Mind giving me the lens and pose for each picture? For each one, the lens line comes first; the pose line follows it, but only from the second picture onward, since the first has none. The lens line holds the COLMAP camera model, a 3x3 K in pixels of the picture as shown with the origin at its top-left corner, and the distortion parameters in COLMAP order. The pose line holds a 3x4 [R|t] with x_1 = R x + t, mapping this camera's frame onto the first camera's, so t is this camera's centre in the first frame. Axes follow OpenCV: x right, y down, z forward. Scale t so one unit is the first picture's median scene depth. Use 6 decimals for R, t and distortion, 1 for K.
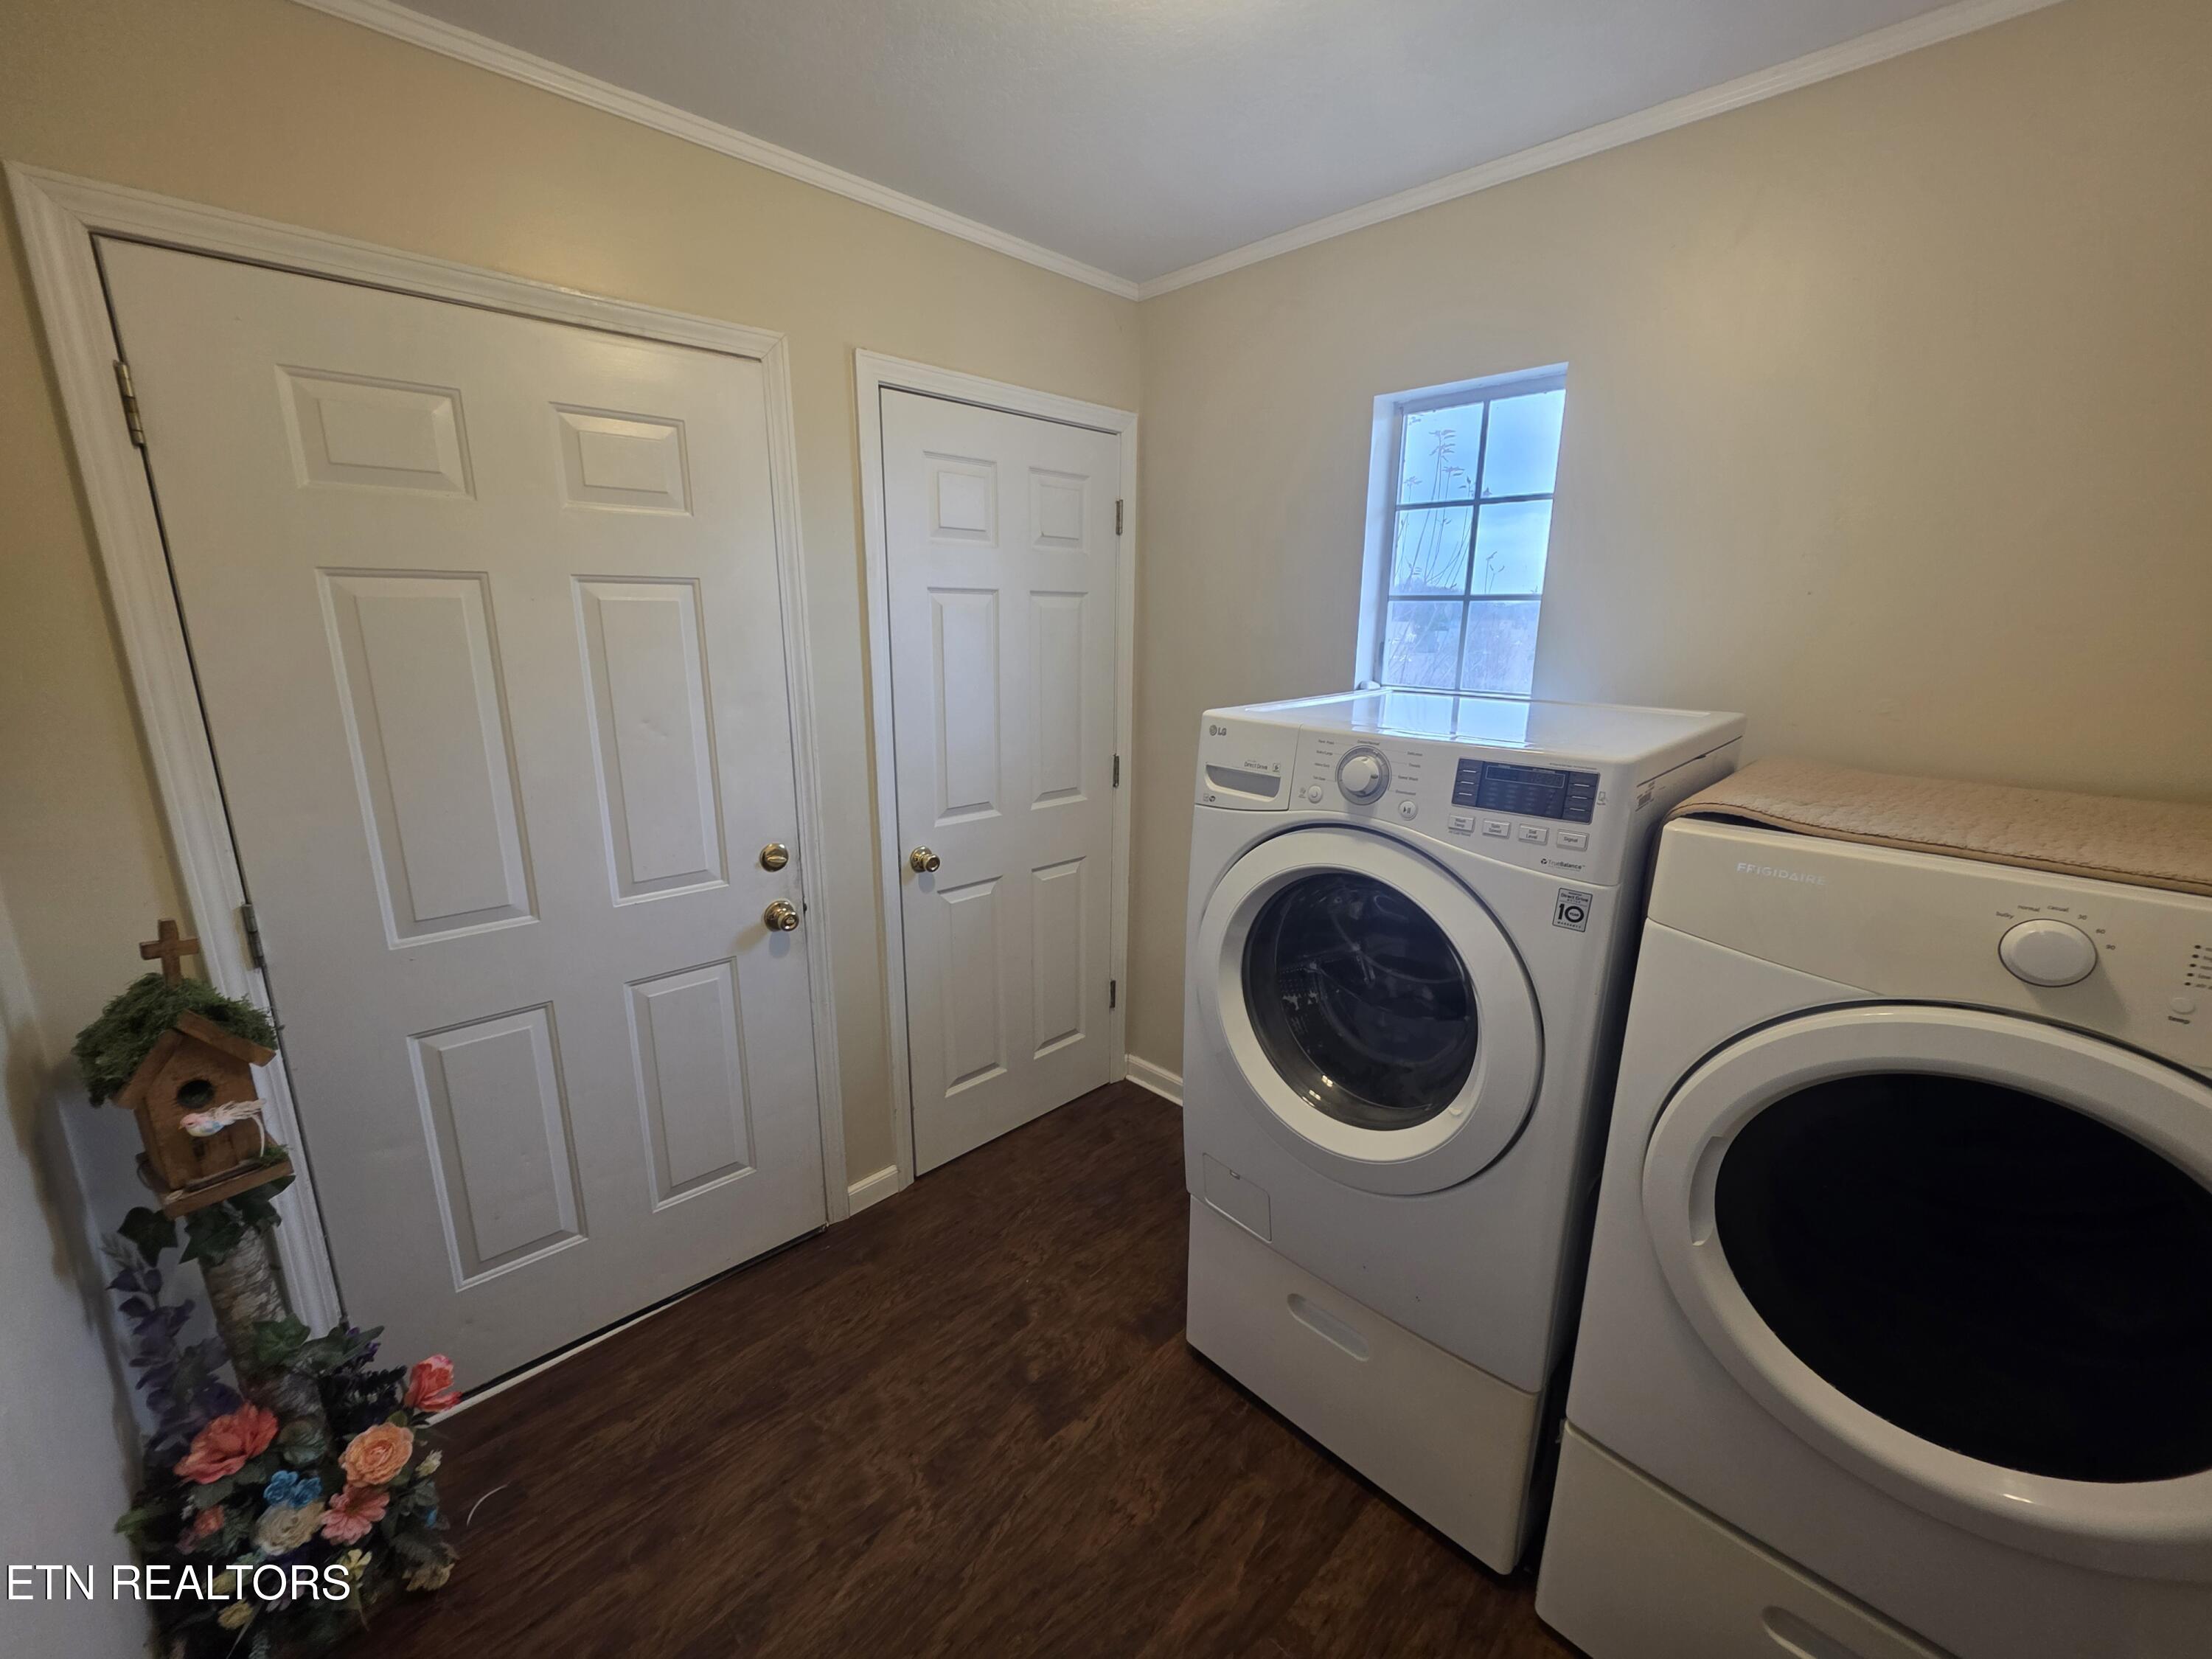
lens RADIAL K [[884.2, 0, 1109.1], [0, 884.2, 949.8], [0, 0, 1]] dist [0.001243, -0.000361]
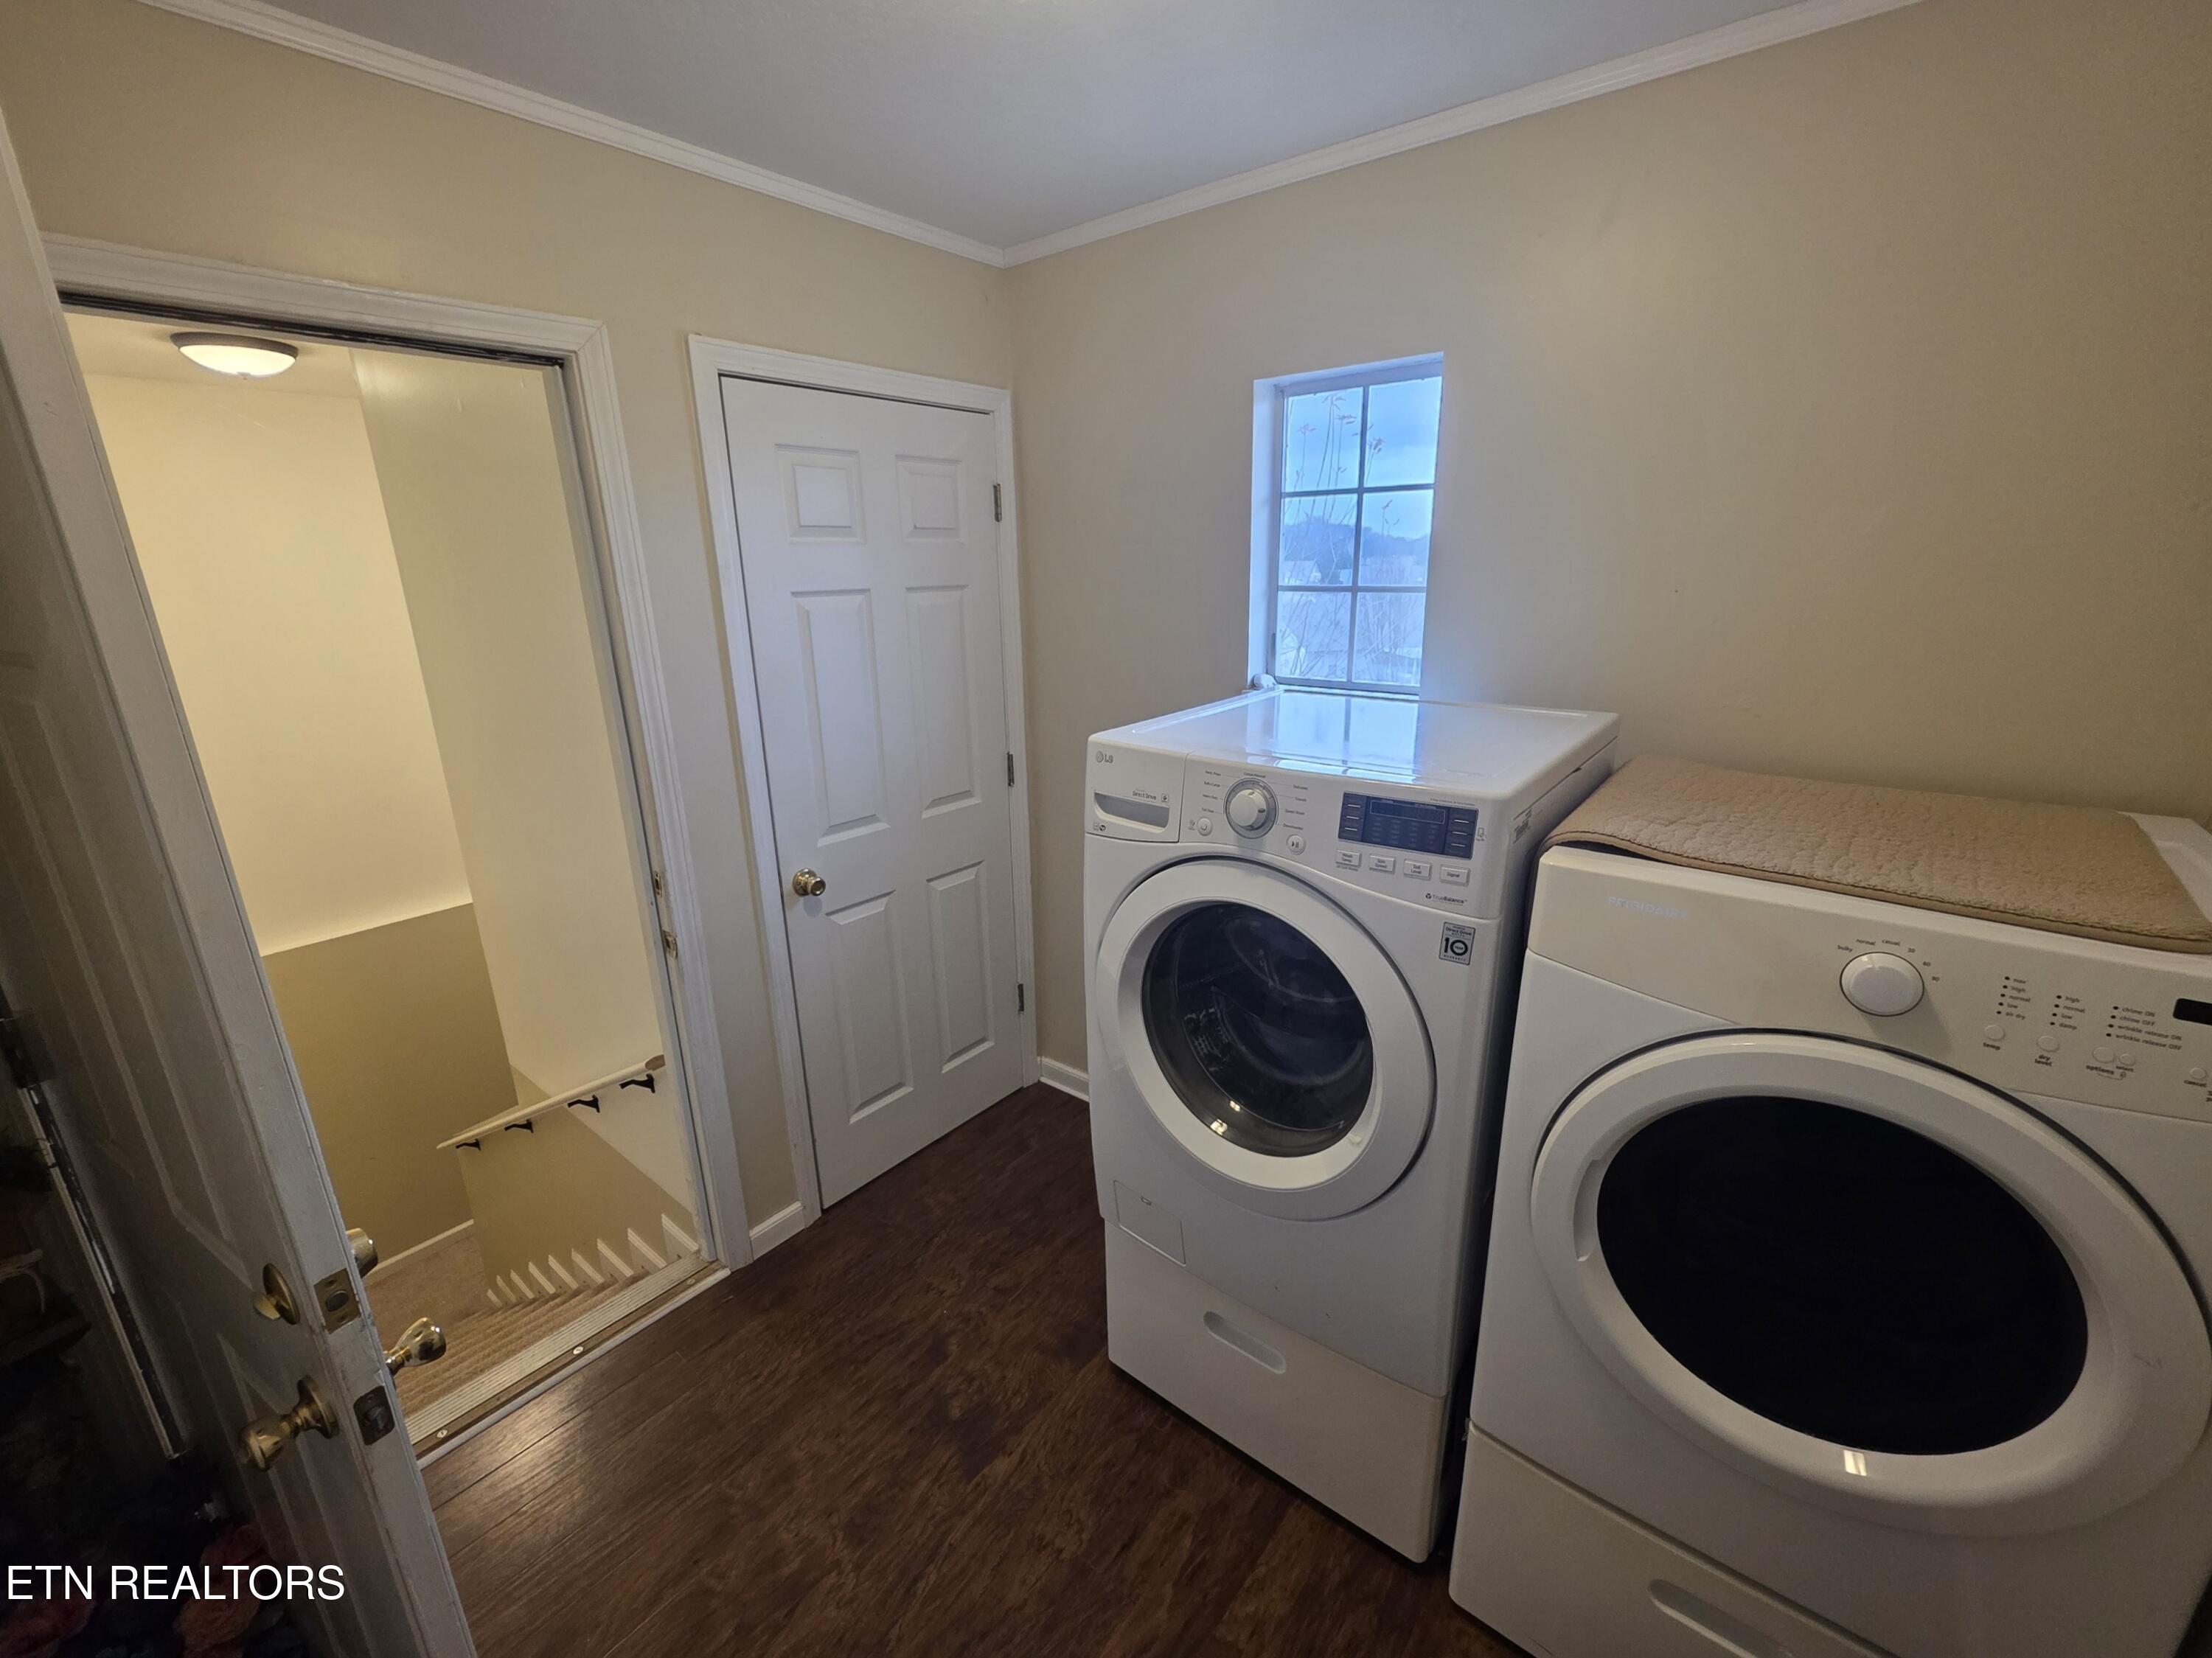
lens RADIAL K [[884.1, 0, 1150.6], [0, 884.1, 821.4], [0, 0, 1]] dist [0.001243, -0.000361]
pose [[0.993783, -0.055777, 0.096360, 0.076408], [0.051136, 0.997440, 0.049981, -0.223657], [-0.098901, -0.044743, 0.994091, 0.032532]]
